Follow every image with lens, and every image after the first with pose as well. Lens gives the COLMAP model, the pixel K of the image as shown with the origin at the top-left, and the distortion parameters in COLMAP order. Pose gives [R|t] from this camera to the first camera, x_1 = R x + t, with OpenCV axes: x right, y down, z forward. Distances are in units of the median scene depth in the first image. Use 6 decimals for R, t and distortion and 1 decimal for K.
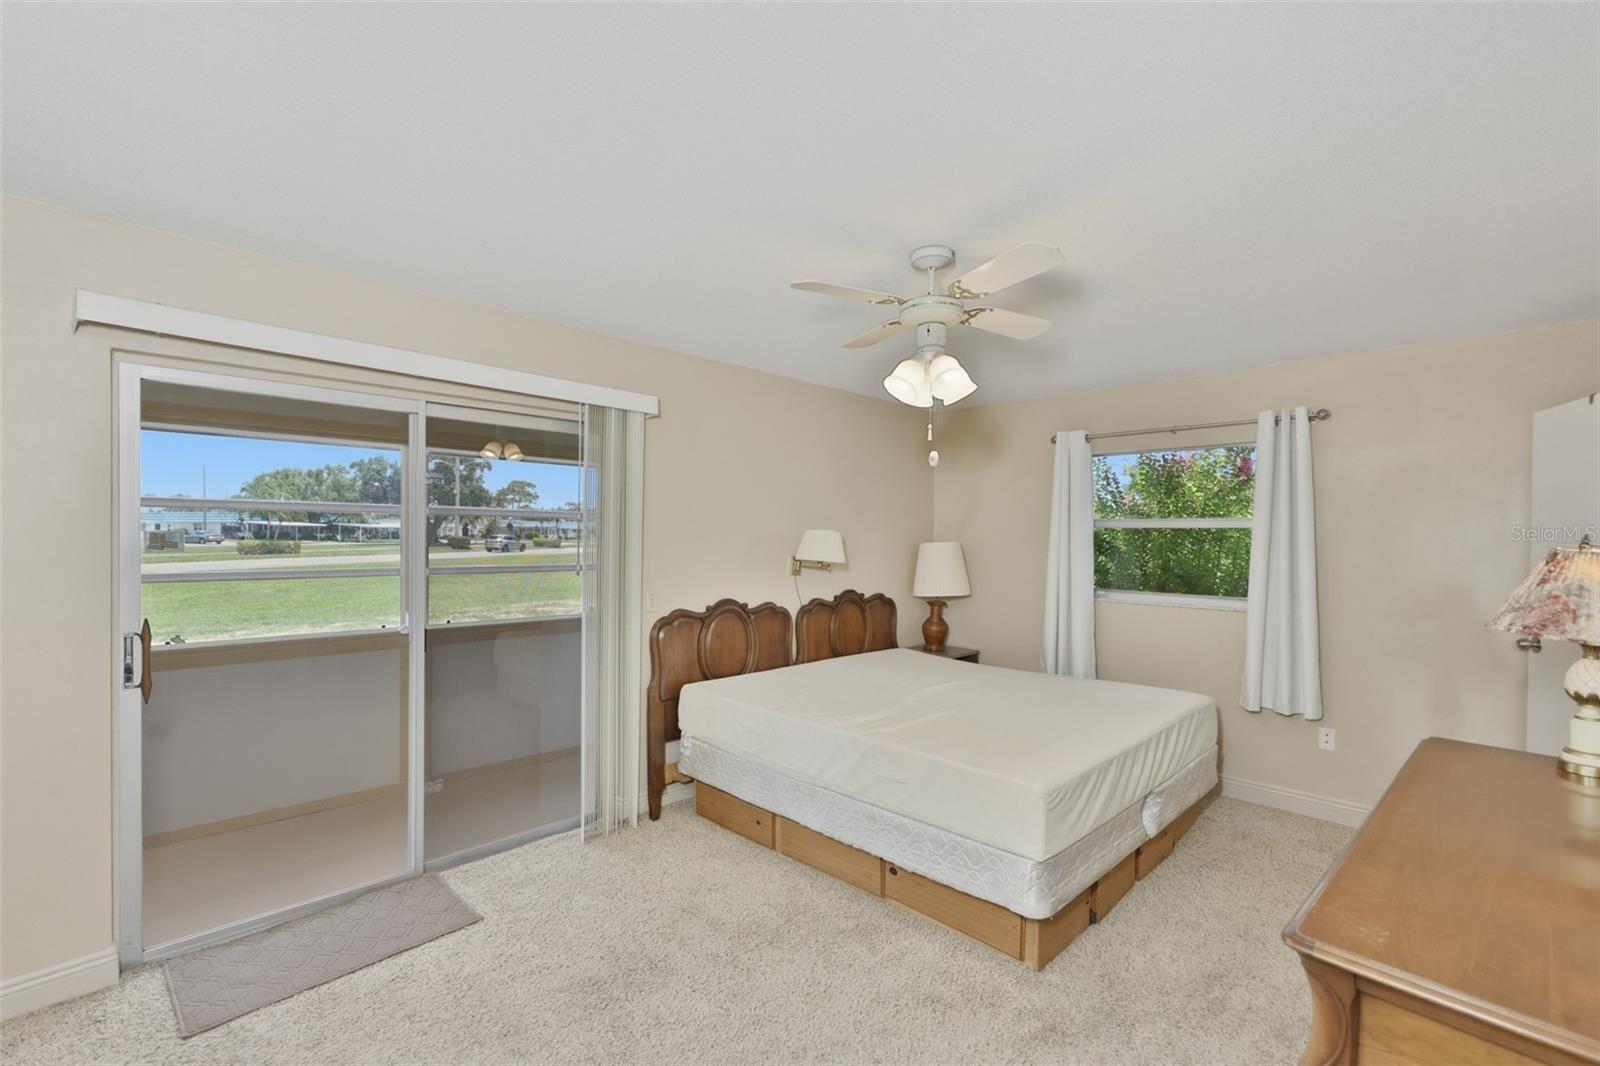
lens RADIAL K [[687.2, 0, 795.3], [0, 687.2, 545.2], [0, 0, 1]] dist [-0.003040, 0.000157]
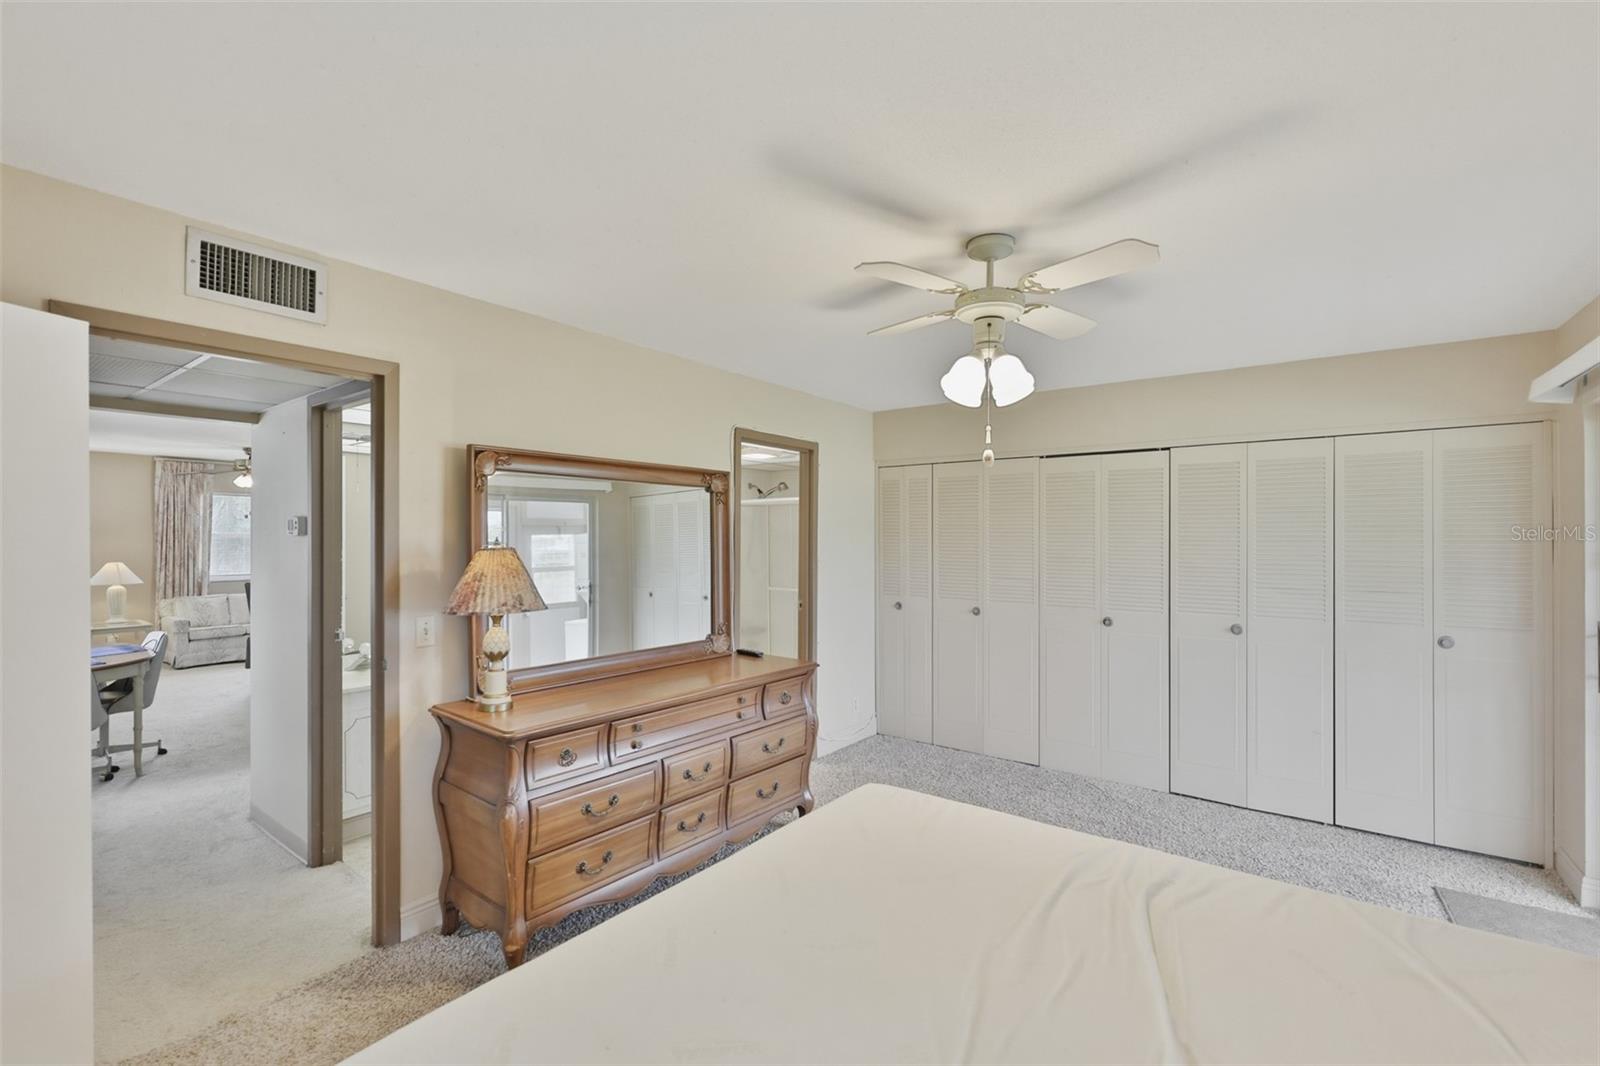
lens RADIAL K [[716.4, 0, 800.0], [0, 716.4, 533.0], [0, 0, 1]] dist [-0.000946, -0.000064]
pose [[-0.987747, -0.017080, -0.155127, 0.359710], [-0.019180, 0.999743, 0.012055, -0.022893], [0.154882, 0.014883, -0.987821, 1.161205]]
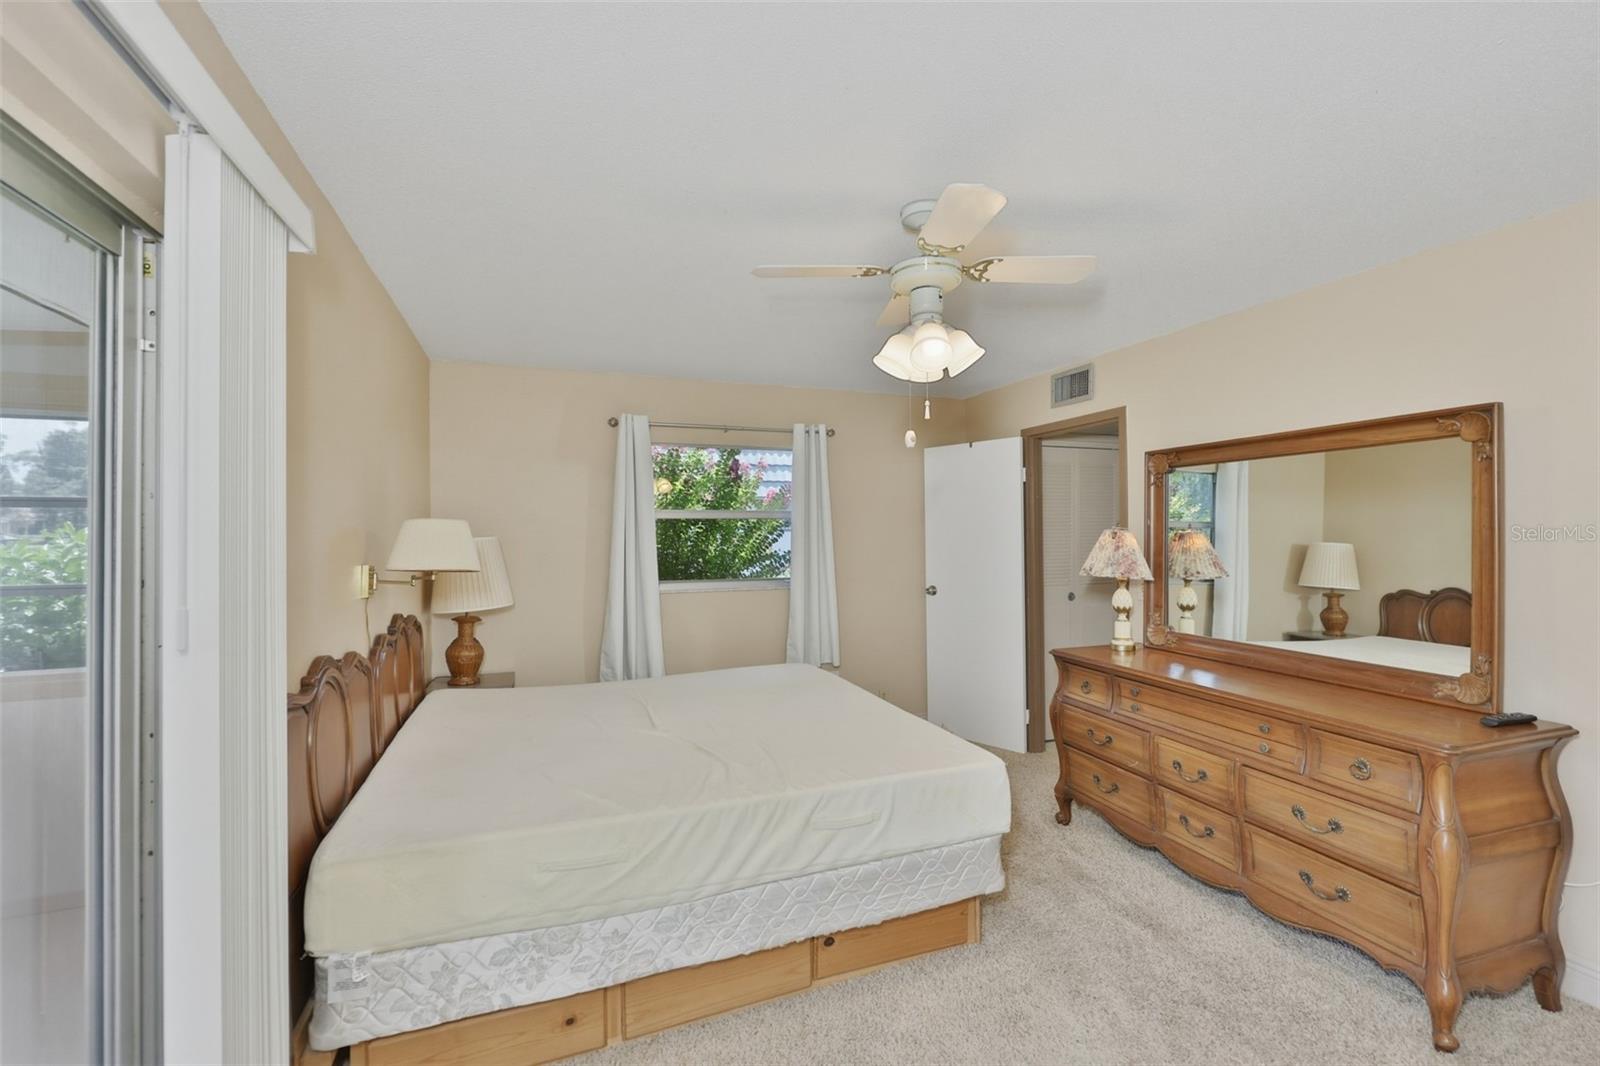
lens RADIAL K [[682.9, 0, 790.3], [0, 682.9, 528.6], [0, 0, 1]] dist [-0.000803, -0.000028]
pose [[0.413072, -0.011885, 0.910621, -0.416091], [0.023696, 0.999717, 0.002299, -0.009538], [-0.910390, 0.020628, 0.413236, 0.484666]]
